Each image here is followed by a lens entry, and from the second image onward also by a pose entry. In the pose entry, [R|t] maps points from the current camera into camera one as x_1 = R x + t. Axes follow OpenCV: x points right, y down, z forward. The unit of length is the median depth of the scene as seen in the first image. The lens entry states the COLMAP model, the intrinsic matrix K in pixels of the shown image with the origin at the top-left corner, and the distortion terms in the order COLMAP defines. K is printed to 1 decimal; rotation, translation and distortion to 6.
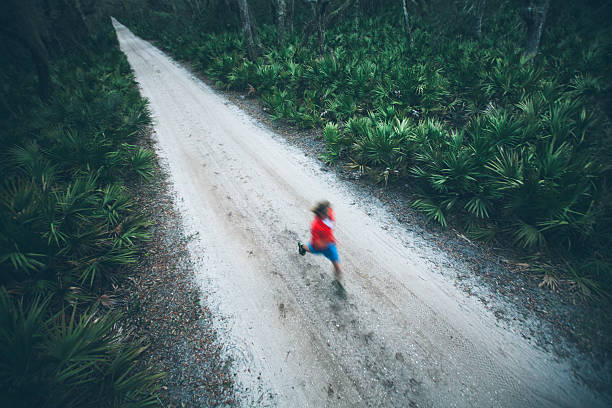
lens RADIAL K [[281.9, 0, 310.2], [0, 281.9, 199.5], [0, 0, 1]] dist [-0.043004, 0.016892]
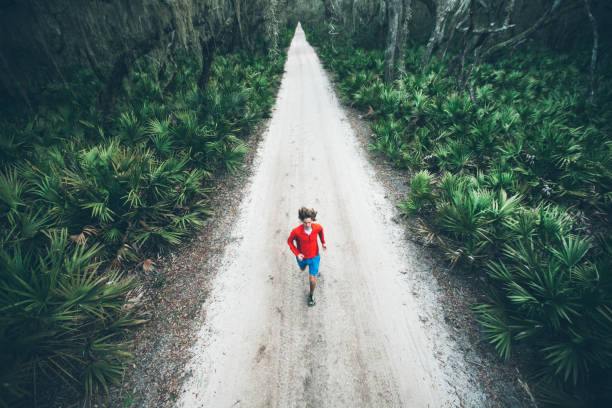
lens RADIAL K [[287.8, 0, 305.7], [0, 287.8, 201.1], [0, 0, 1]] dist [-0.044389, 0.020080]
pose [[0.864132, 0.322107, -0.386681, 0.155105], [-0.339439, 0.940303, 0.024719, -0.104217], [0.371560, 0.109895, 0.921882, 0.081923]]
